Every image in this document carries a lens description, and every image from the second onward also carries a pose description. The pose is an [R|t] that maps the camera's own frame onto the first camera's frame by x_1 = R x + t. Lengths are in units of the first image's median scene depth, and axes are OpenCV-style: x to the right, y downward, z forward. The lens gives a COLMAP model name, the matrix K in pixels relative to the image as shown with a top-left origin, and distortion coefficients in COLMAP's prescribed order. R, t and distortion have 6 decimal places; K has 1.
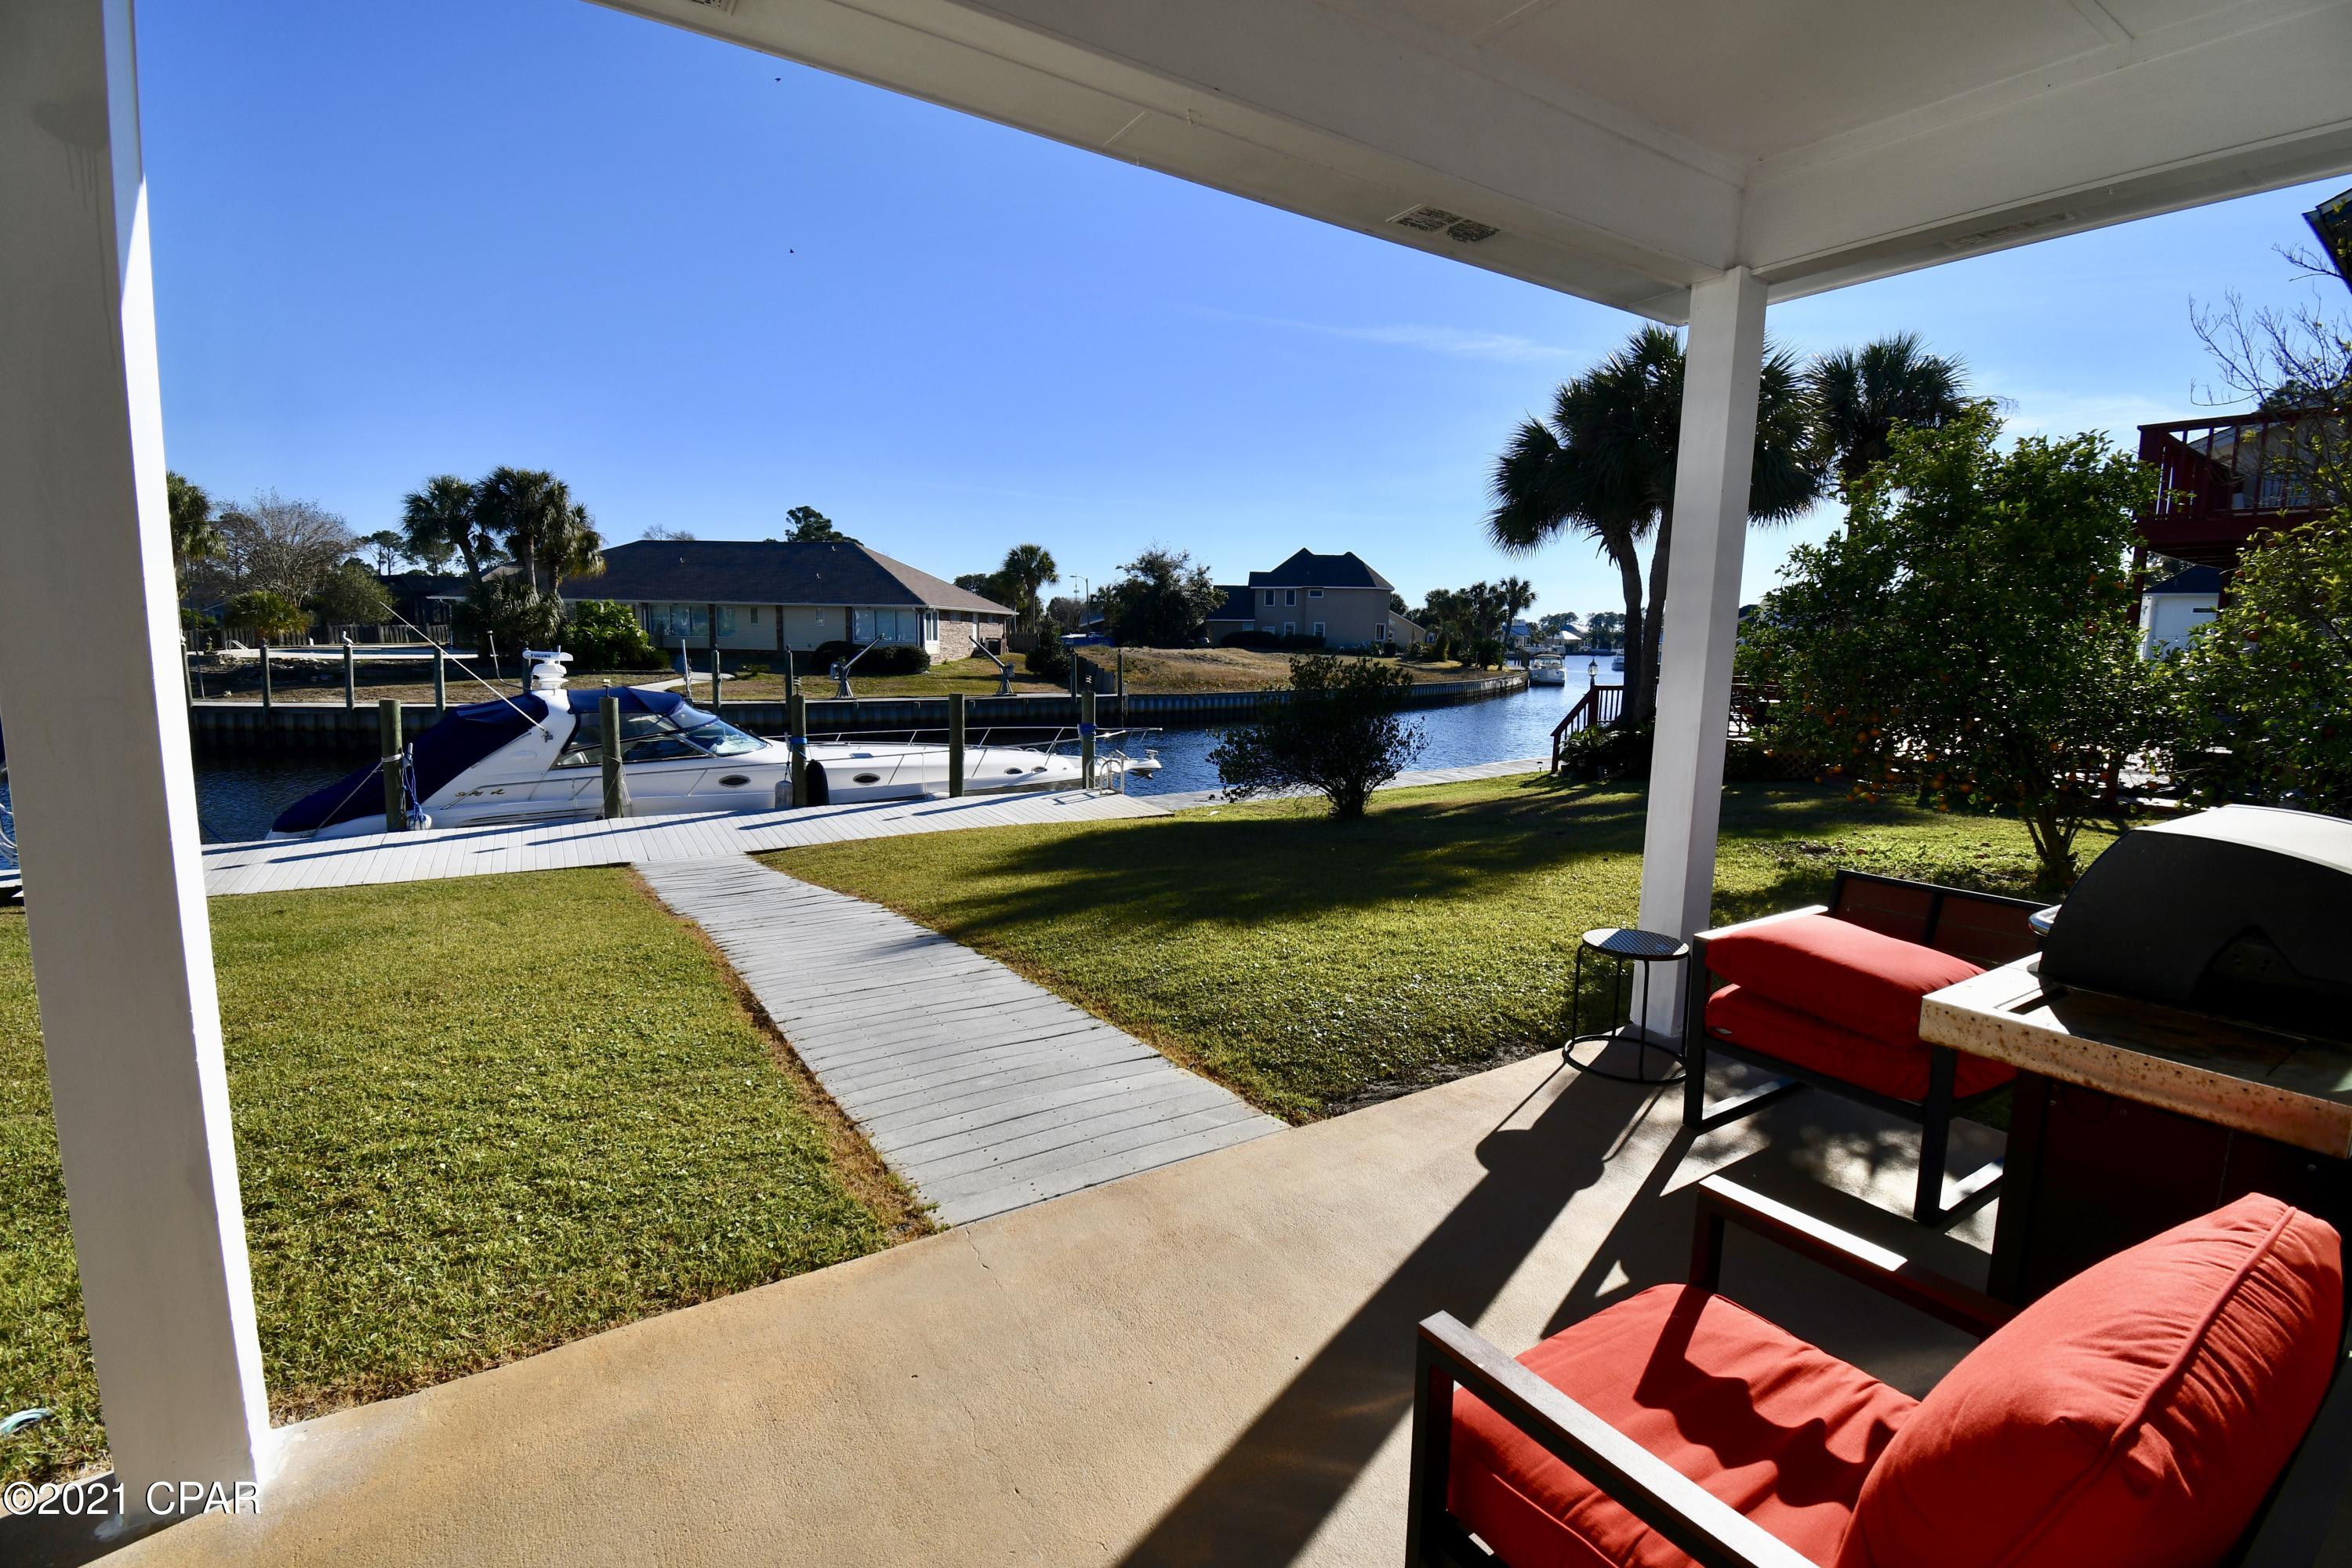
lens RADIAL K [[1037.8, 0, 1175.9], [0, 1037.8, 773.6], [0, 0, 1]] dist [0.005747, -0.016523]
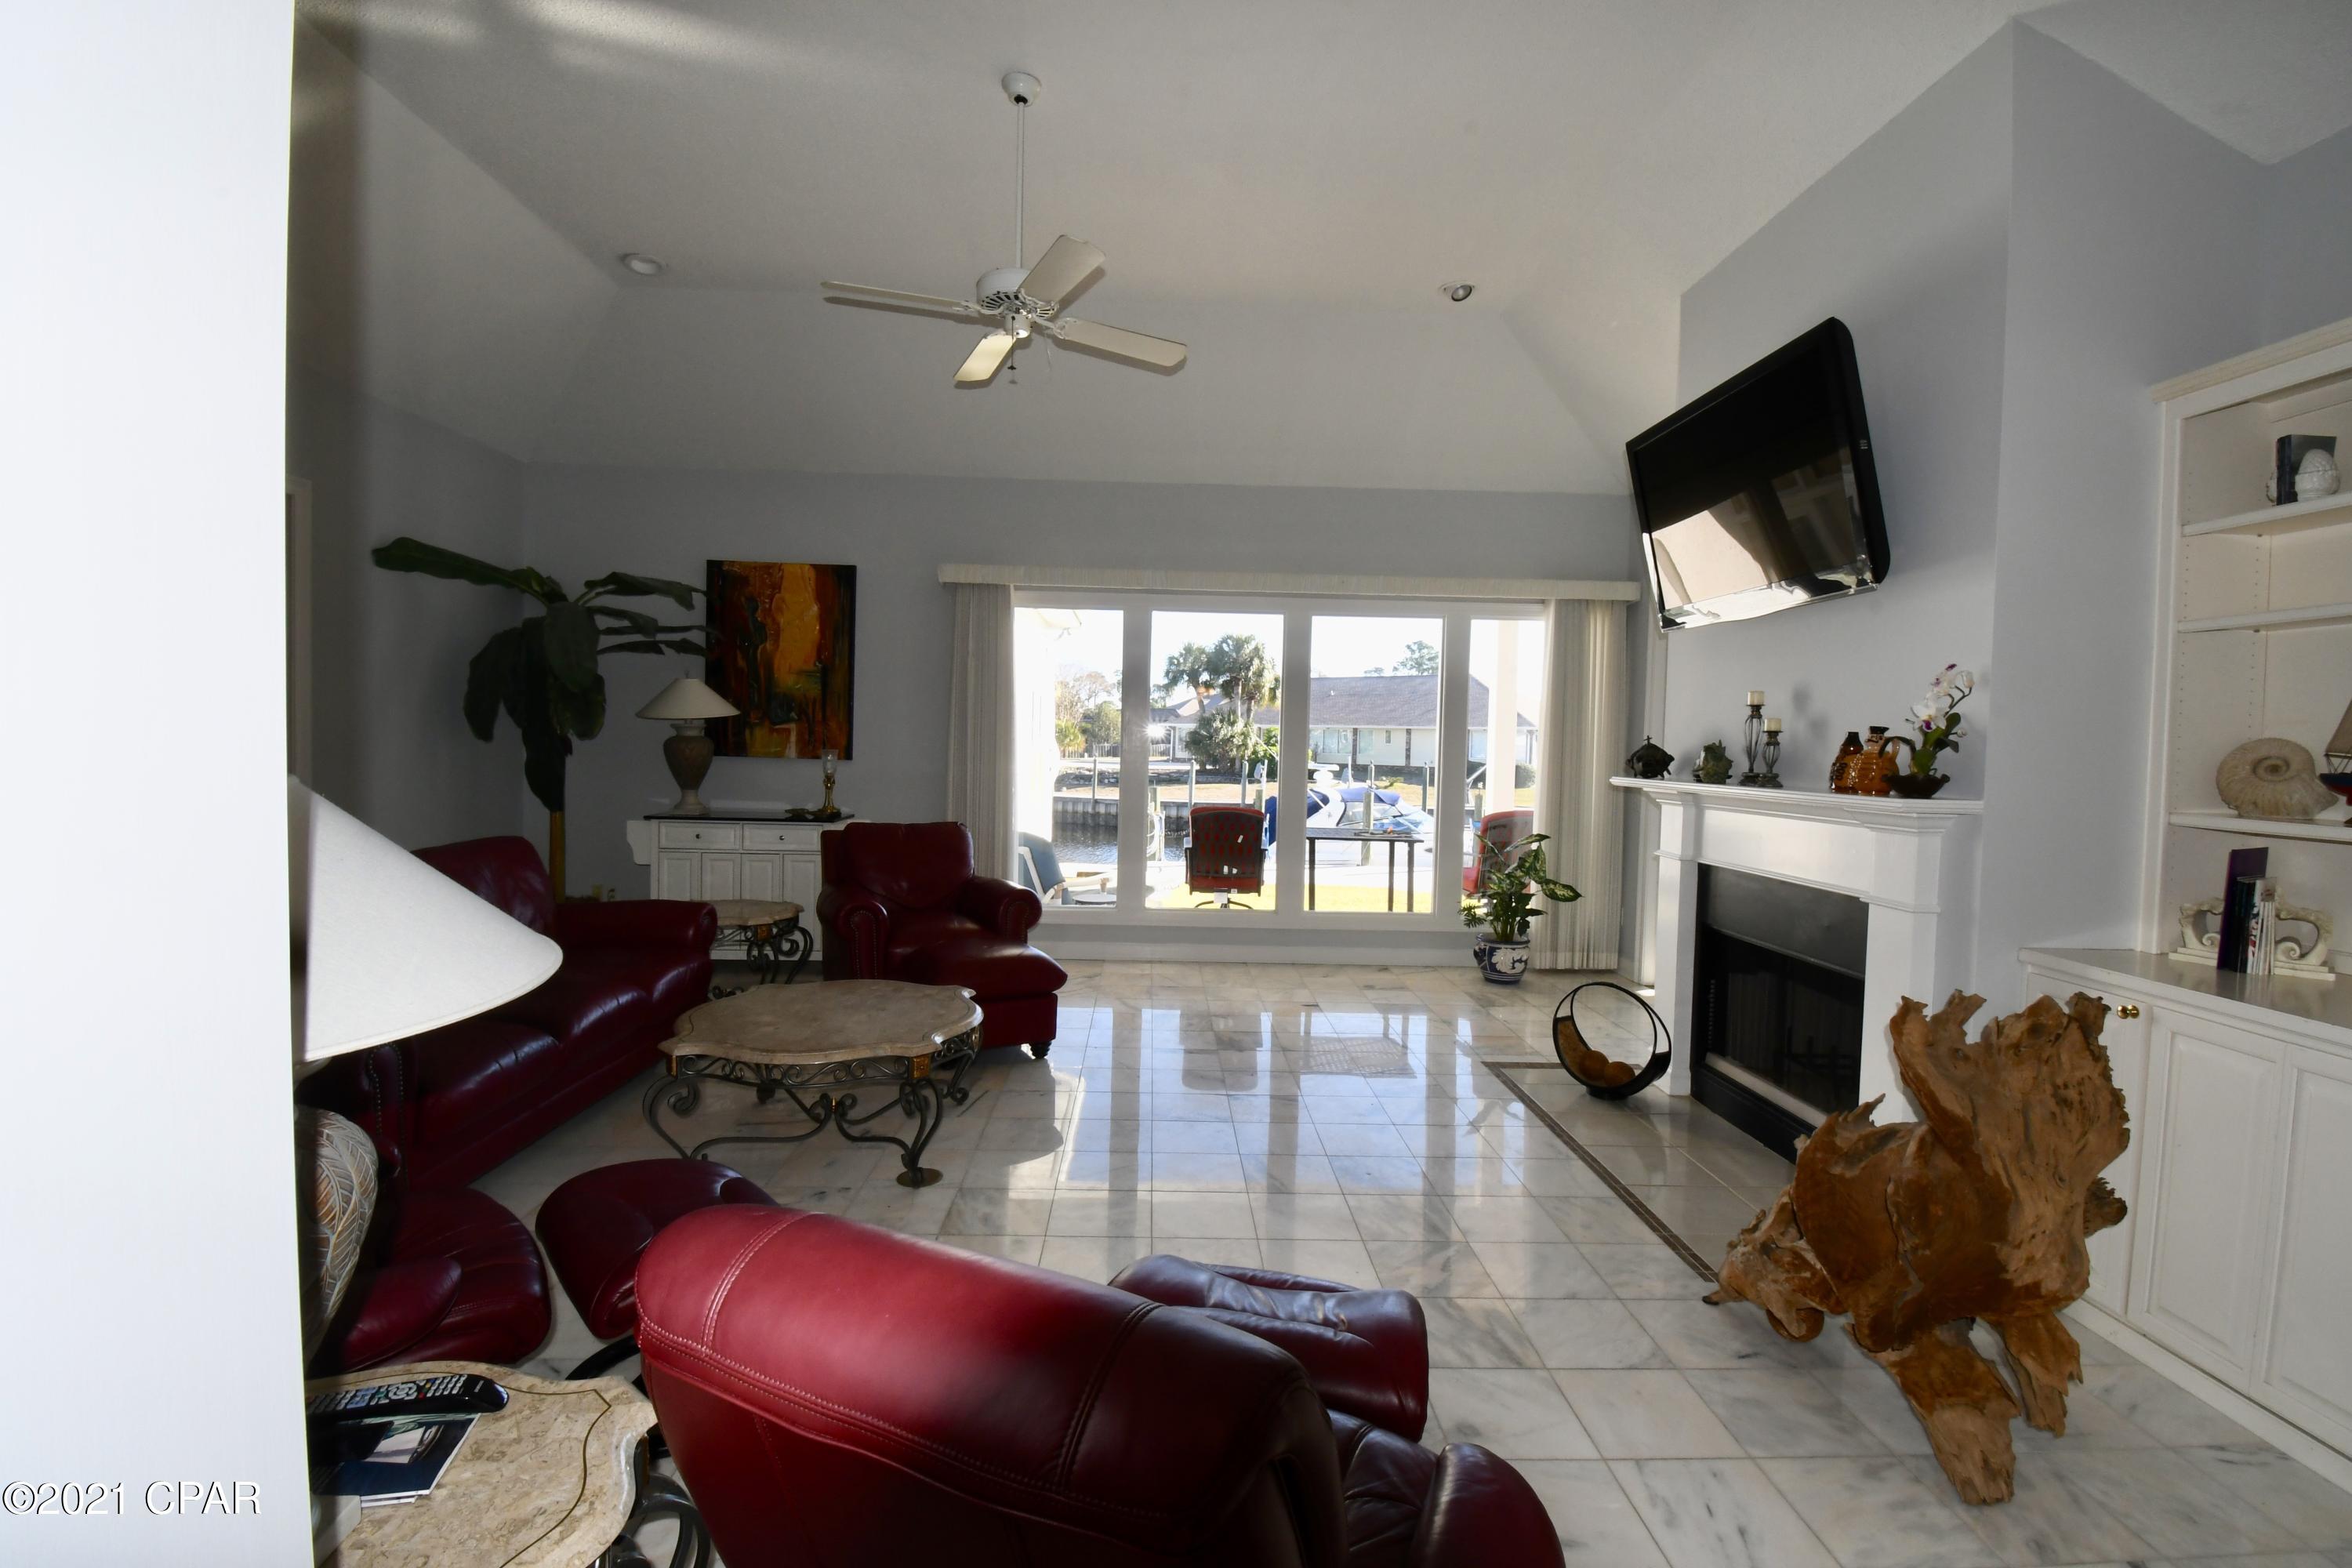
lens RADIAL K [[1037.8, 0, 1185.5], [0, 1037.8, 776.8], [0, 0, 1]] dist [0.005747, -0.016523]
pose [[0.855586, 0.016412, -0.517401, 0.023156], [-0.073008, 0.993333, -0.089218, 0.023664], [0.512487, 0.114108, 0.851080, -0.182498]]
